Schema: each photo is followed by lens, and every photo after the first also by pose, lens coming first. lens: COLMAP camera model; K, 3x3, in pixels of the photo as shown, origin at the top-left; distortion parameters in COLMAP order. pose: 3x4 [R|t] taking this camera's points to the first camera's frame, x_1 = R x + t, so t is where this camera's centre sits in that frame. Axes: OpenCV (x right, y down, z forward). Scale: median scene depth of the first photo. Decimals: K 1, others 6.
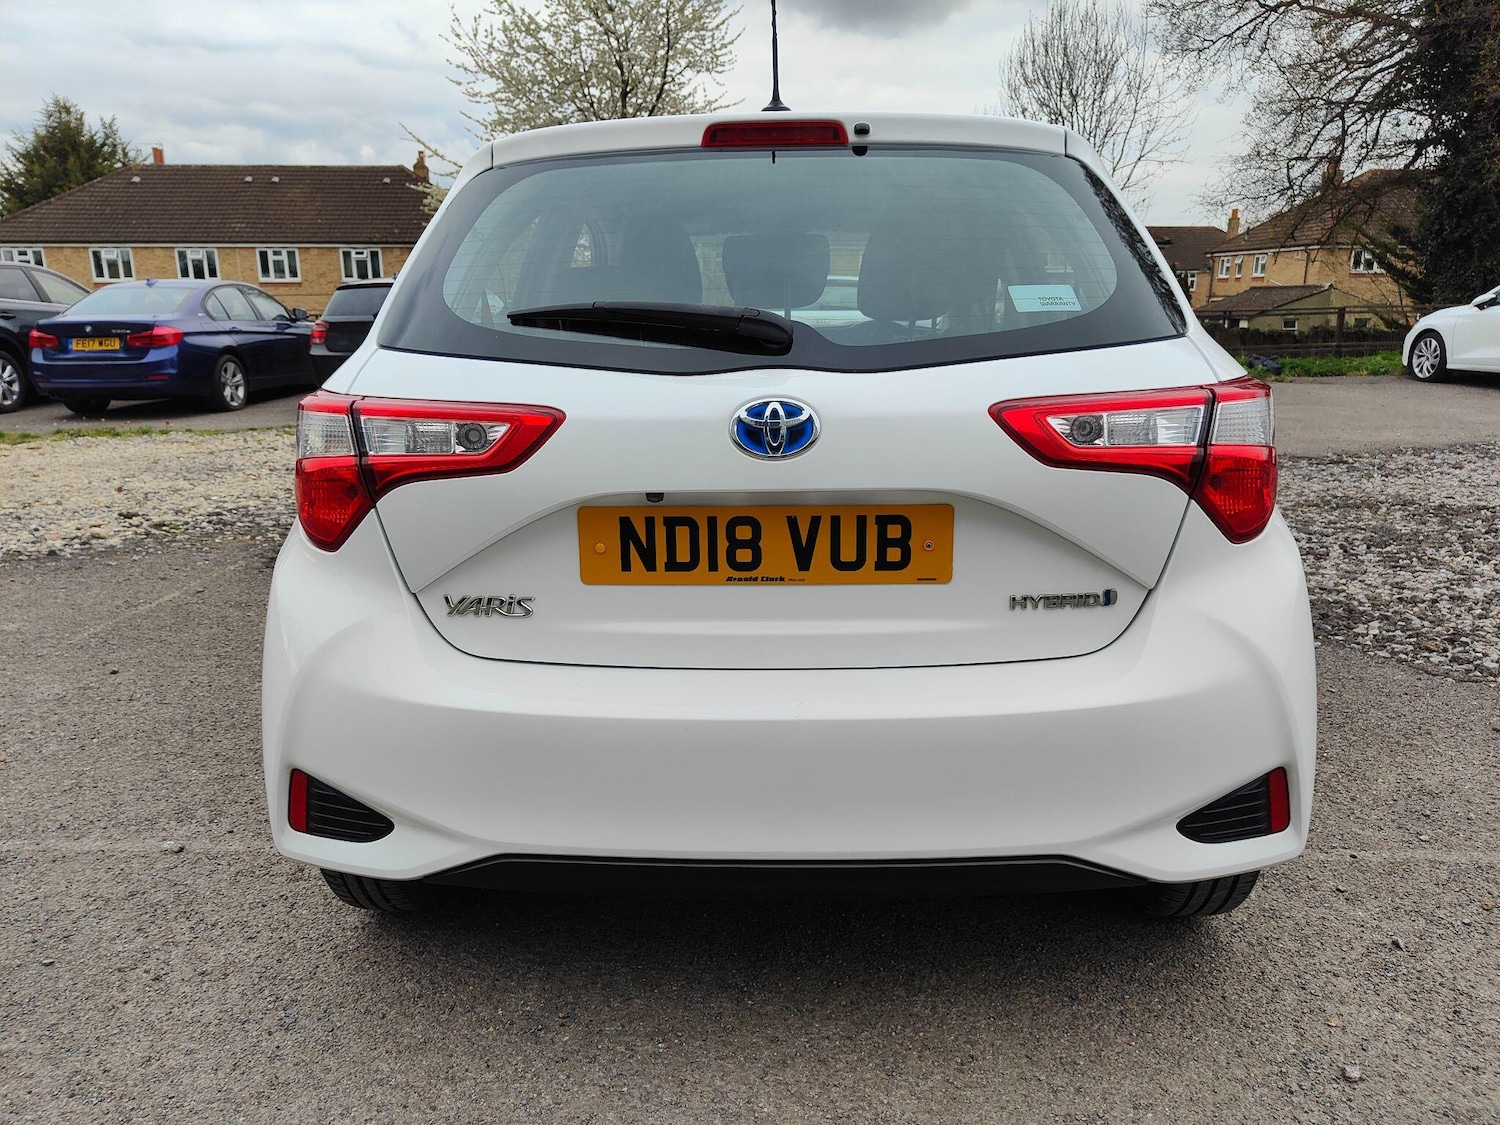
lens RADIAL K [[1049.5, 0, 744.6], [0, 1049.5, 574.0], [0, 0, 1]] dist [0.010939, -0.002397]
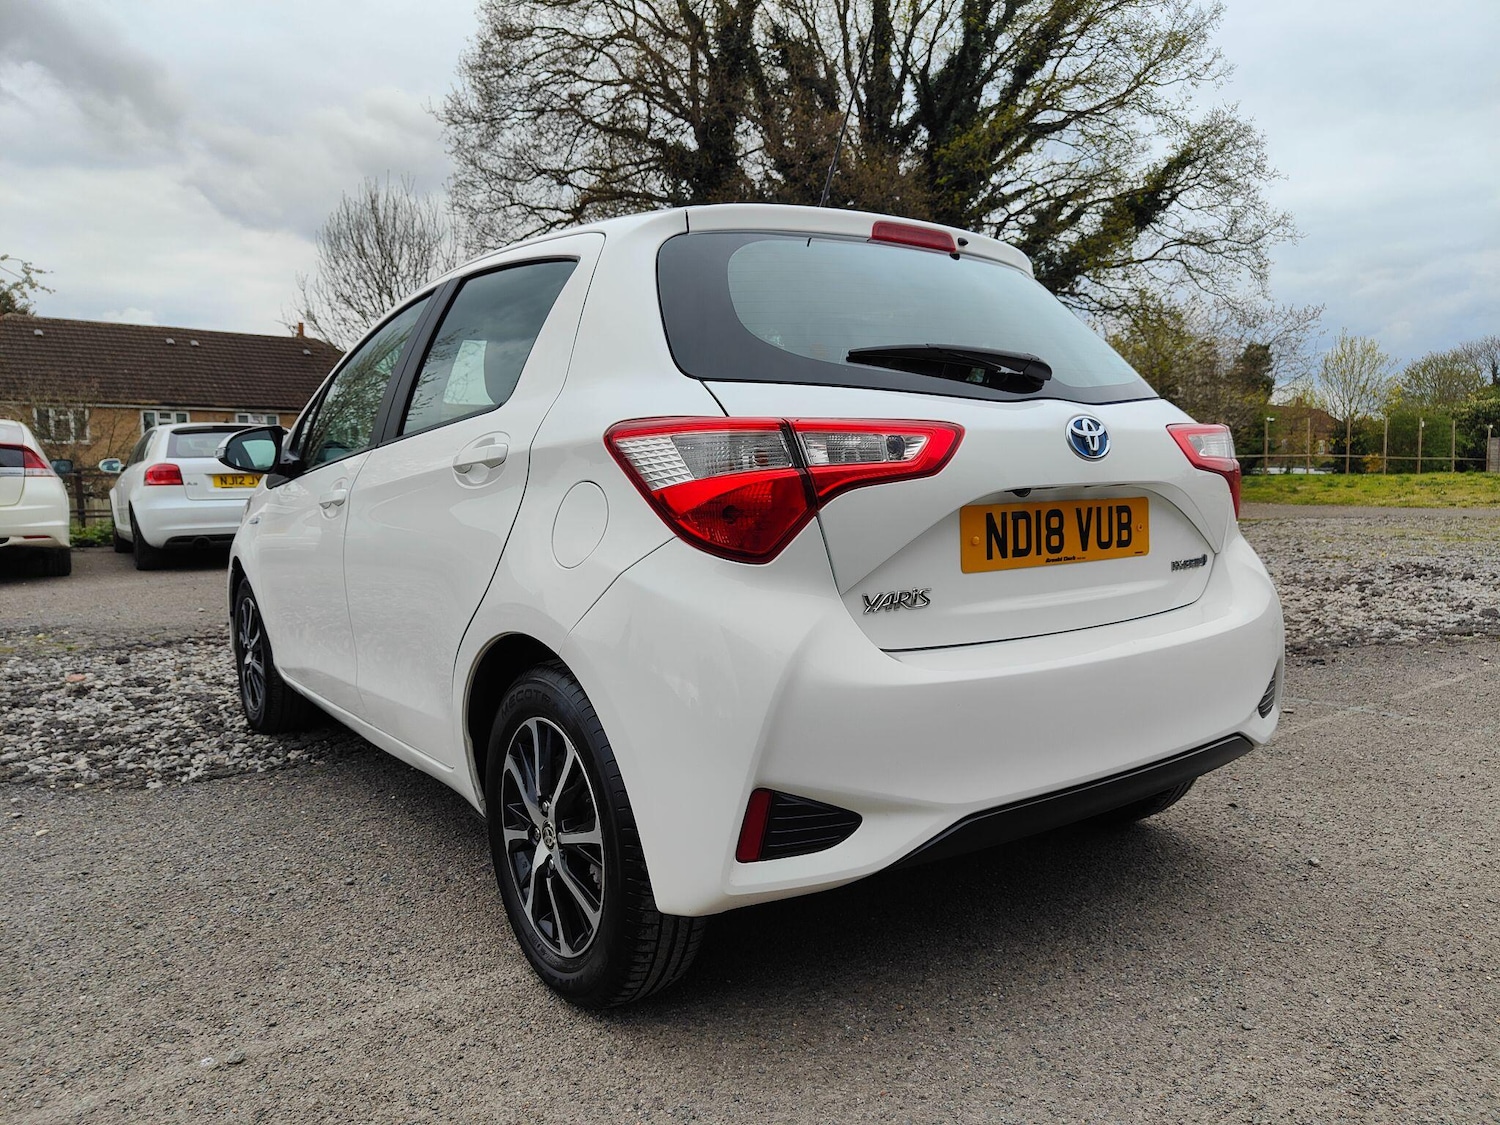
lens RADIAL K [[1049.5, 0, 761.9], [0, 1049.5, 571.9], [0, 0, 1]] dist [0.010939, -0.002397]
pose [[0.783636, -0.060923, 0.618225, -0.695790], [0.158415, 0.981876, -0.104041, 0.062300], [-0.600682, 0.179467, 0.779085, 0.146017]]
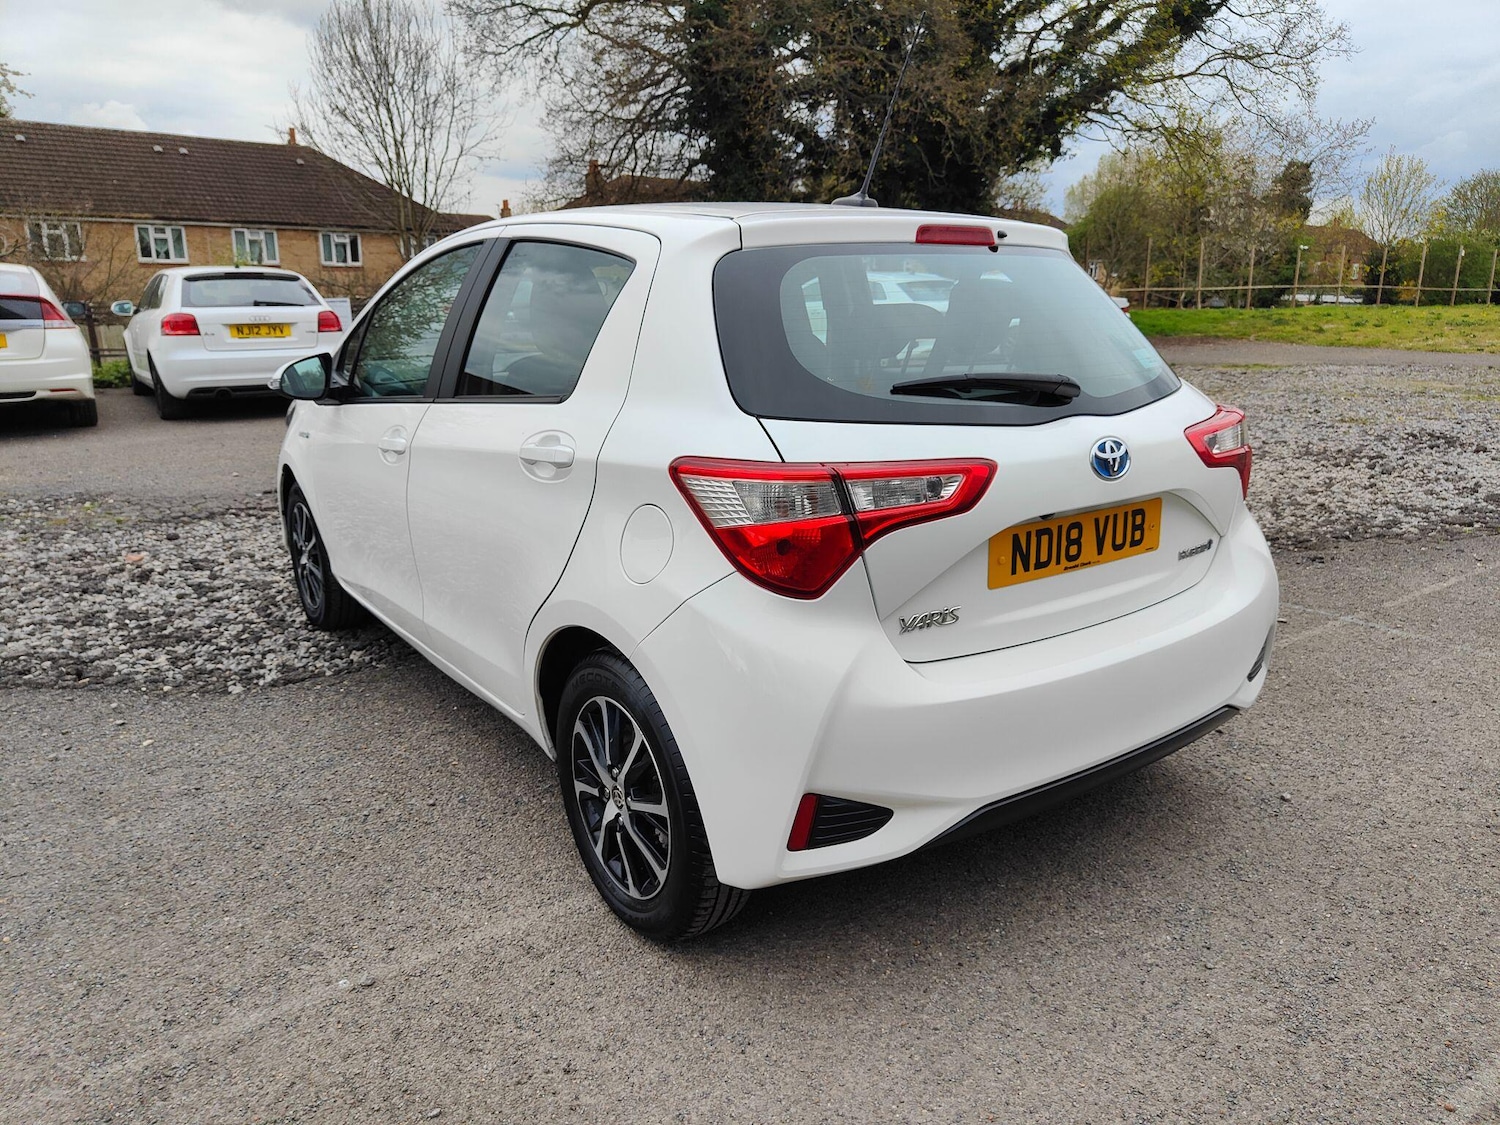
lens RADIAL K [[1049.5, 0, 760.5], [0, 1049.5, 575.0], [0, 0, 1]] dist [0.010939, -0.002397]
pose [[0.790446, -0.154768, 0.592656, -0.760872], [0.145069, 0.987327, 0.064349, -0.088391], [-0.595105, 0.035111, 0.802881, 0.077359]]
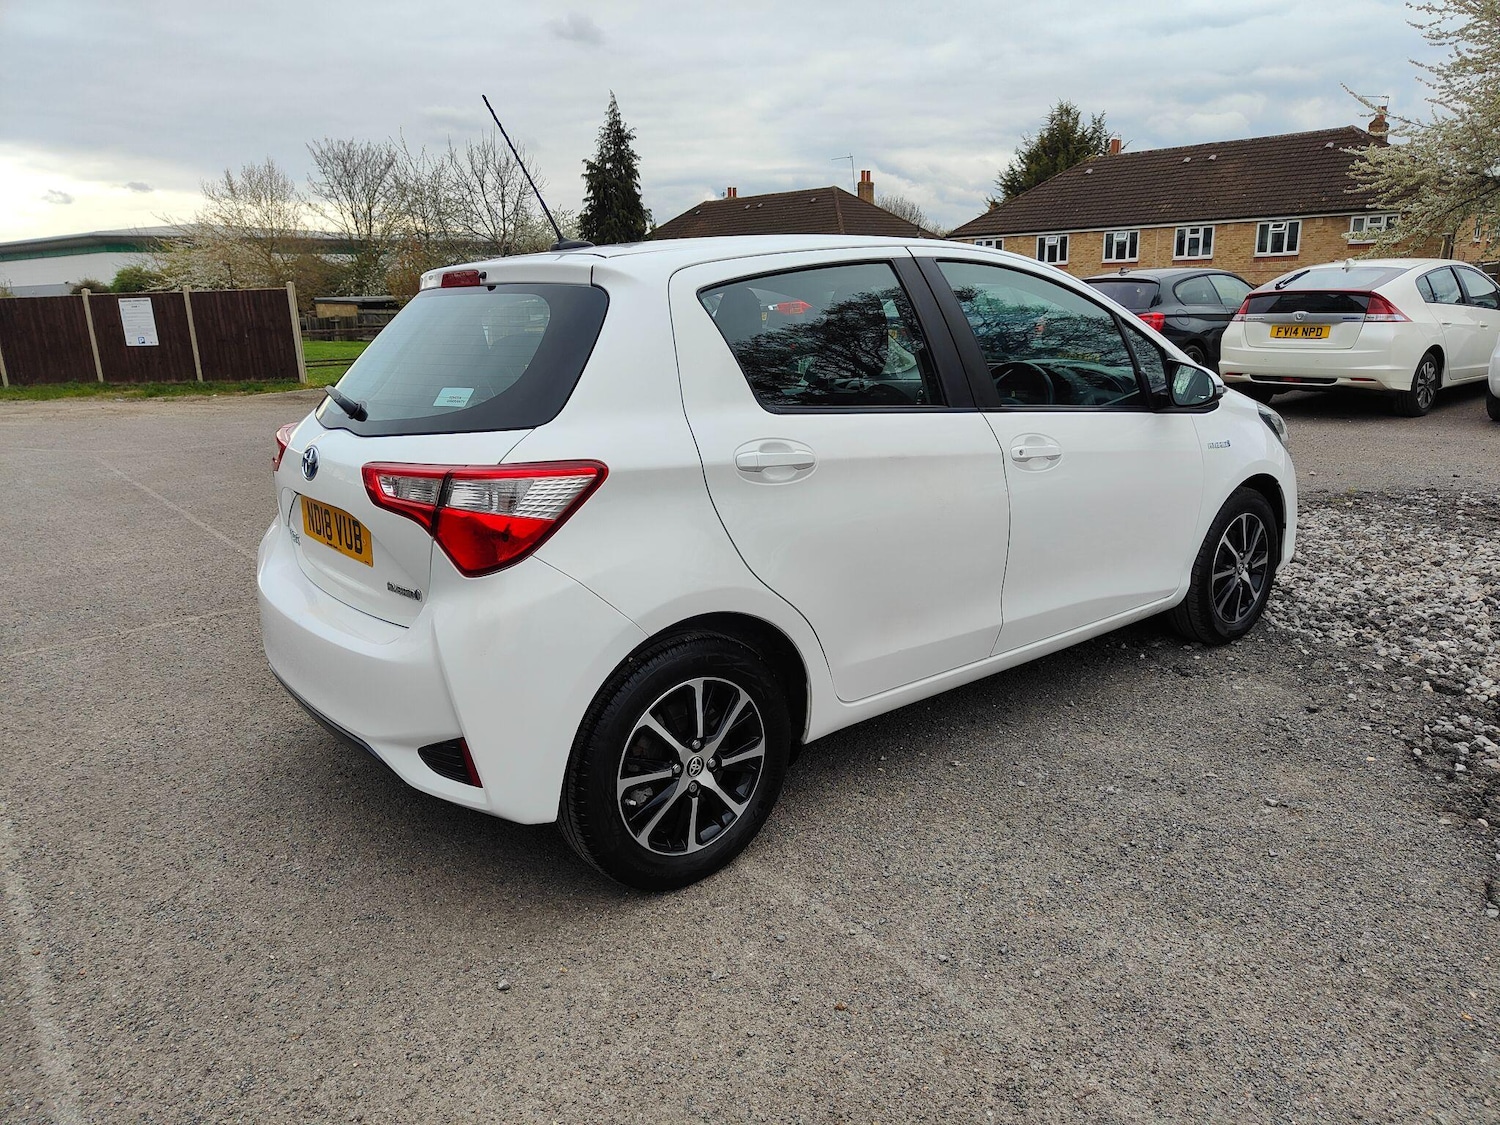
lens RADIAL K [[1049.5, 0, 752.4], [0, 1049.5, 557.9], [0, 0, 1]] dist [0.010939, -0.002397]
pose [[0.658635, 0.174458, -0.731959, 1.188446], [-0.164235, 0.982628, 0.086420, -0.162334], [0.734321, 0.063294, 0.675846, 0.209088]]
